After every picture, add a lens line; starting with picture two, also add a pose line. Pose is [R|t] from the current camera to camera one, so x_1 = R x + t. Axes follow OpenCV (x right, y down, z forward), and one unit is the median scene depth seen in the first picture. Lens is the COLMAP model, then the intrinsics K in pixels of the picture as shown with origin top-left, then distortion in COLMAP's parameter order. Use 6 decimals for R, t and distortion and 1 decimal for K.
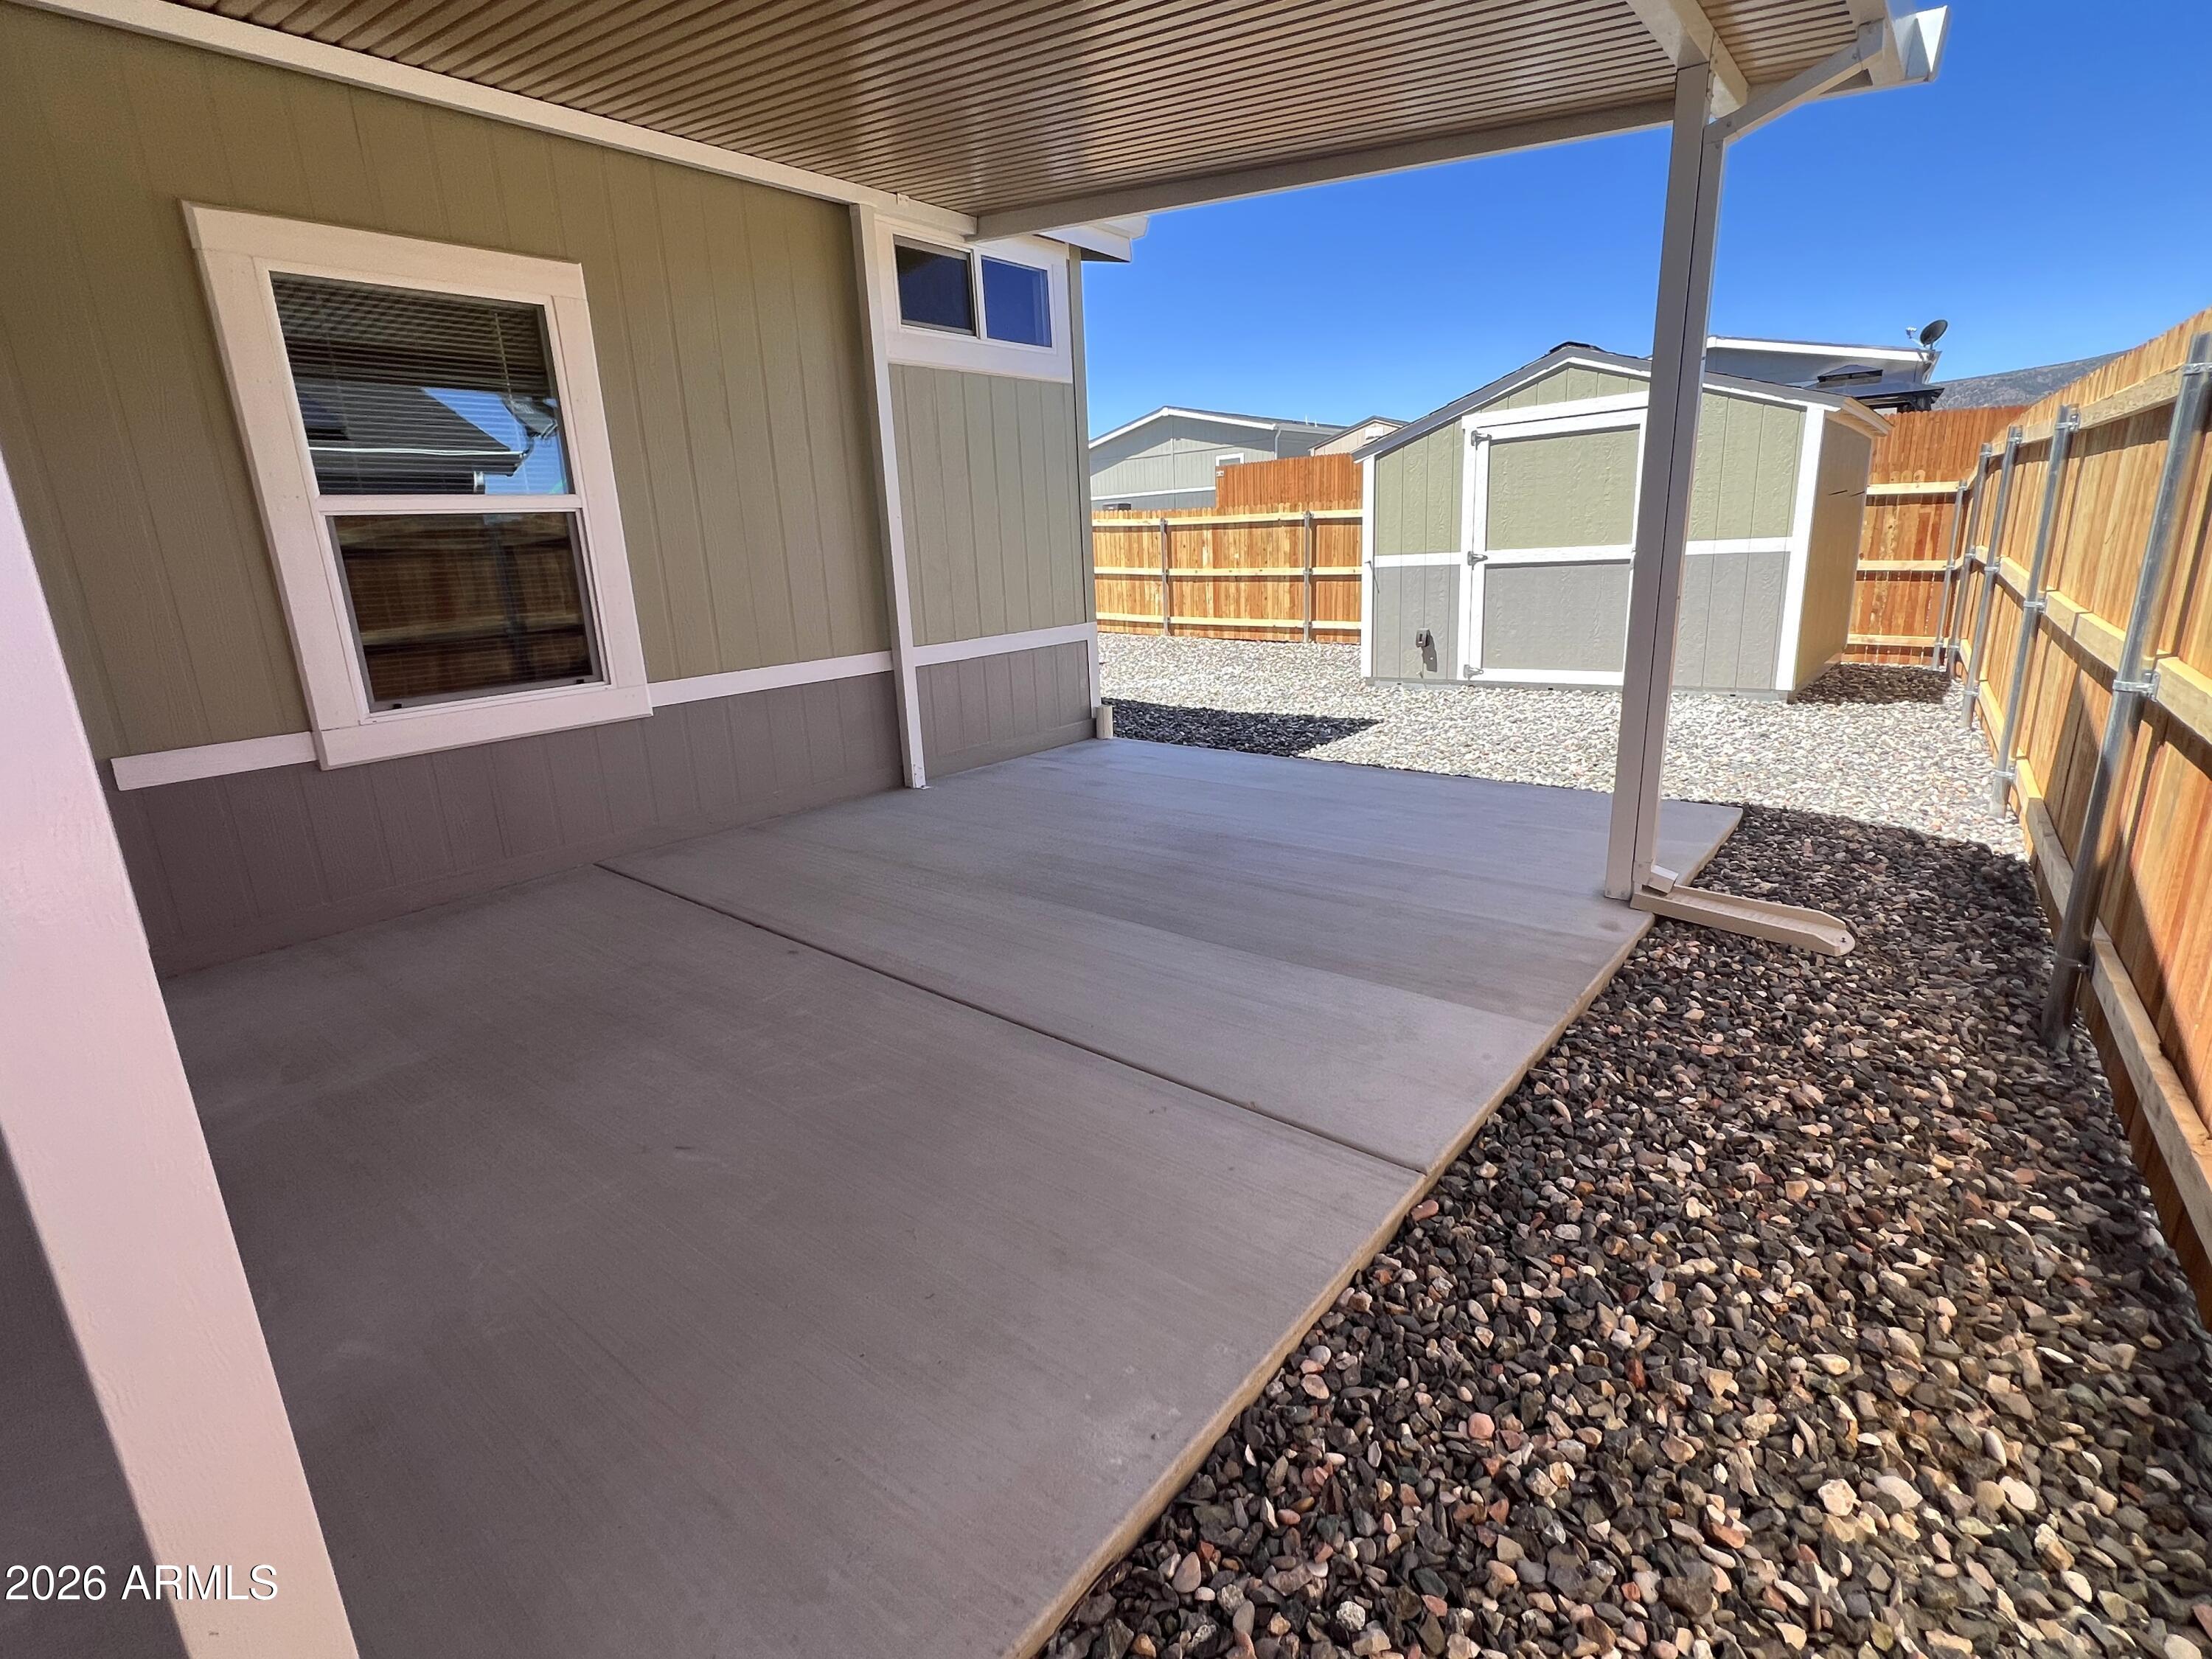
lens RADIAL K [[1048.7, 0, 1100.4], [0, 1048.7, 826.9], [0, 0, 1]] dist [-0.000678, -0.000164]
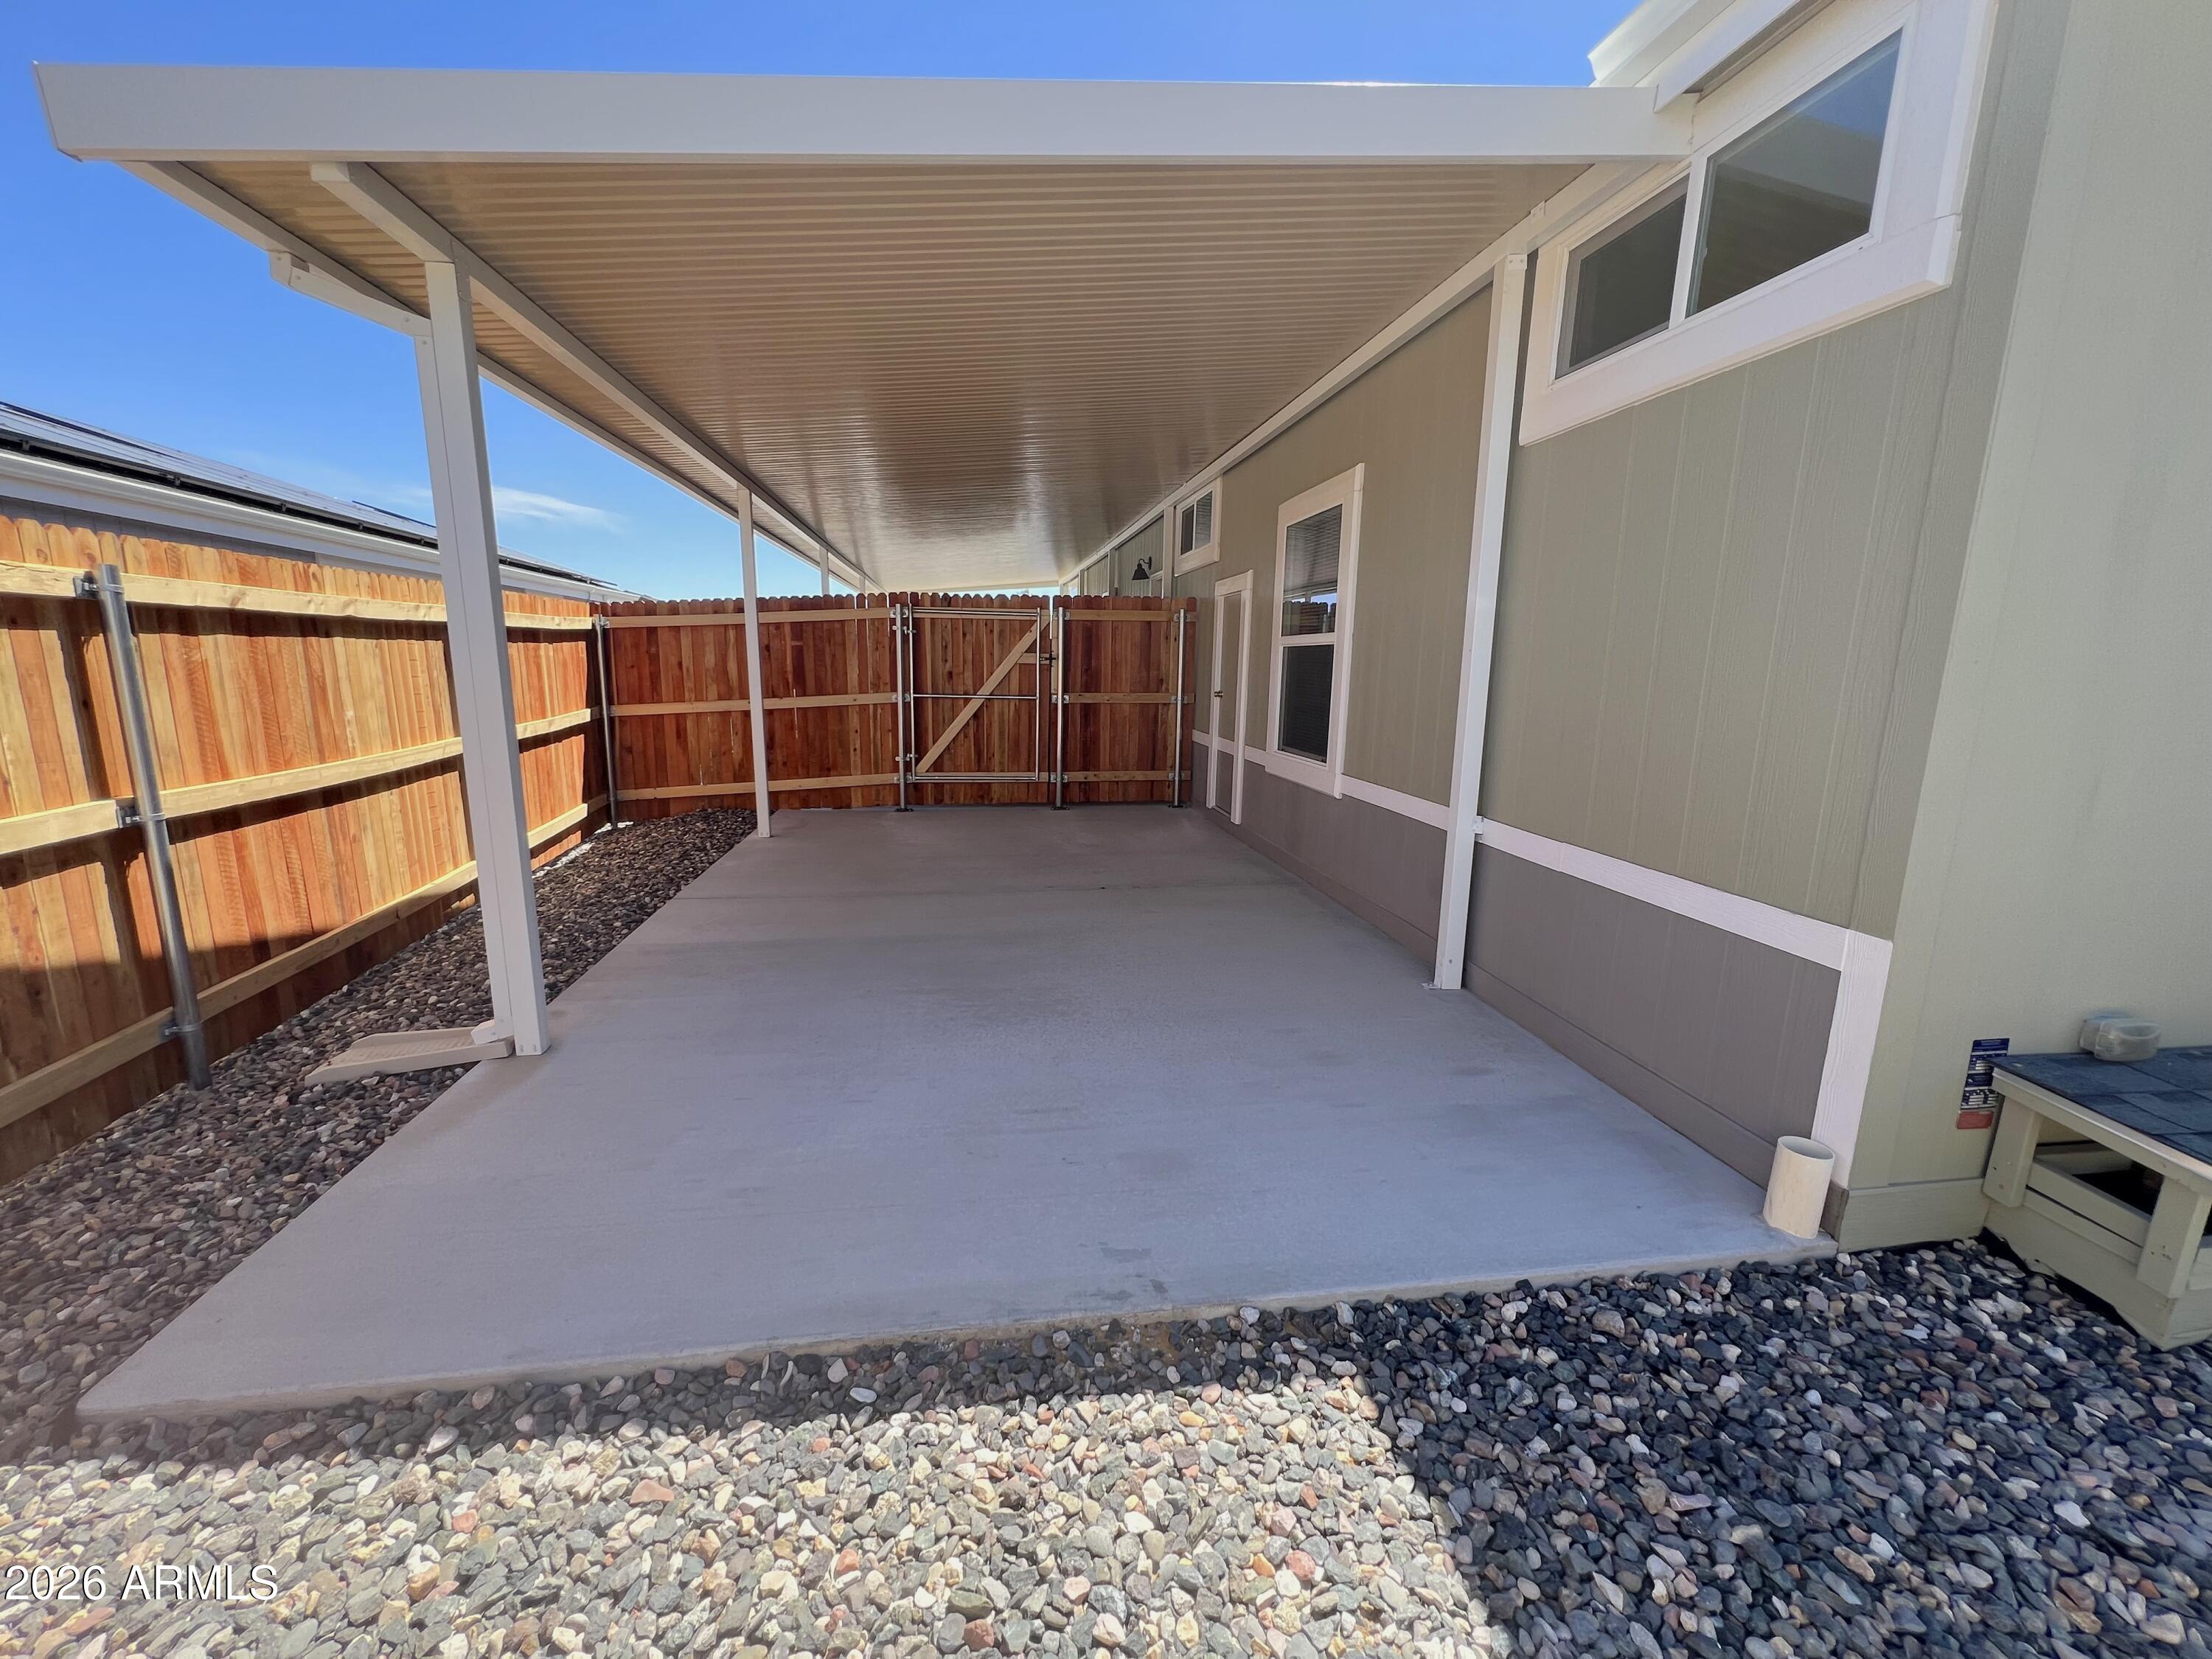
lens RADIAL K [[884.5, 0, 1102.1], [0, 884.5, 823.4], [0, 0, 1]] dist [-0.000101, -0.000041]
pose [[-0.662409, 0.169863, -0.729631, 0.257313], [-0.185982, 0.906175, 0.379811, -0.199126], [0.725689, 0.387289, -0.568667, 0.645171]]
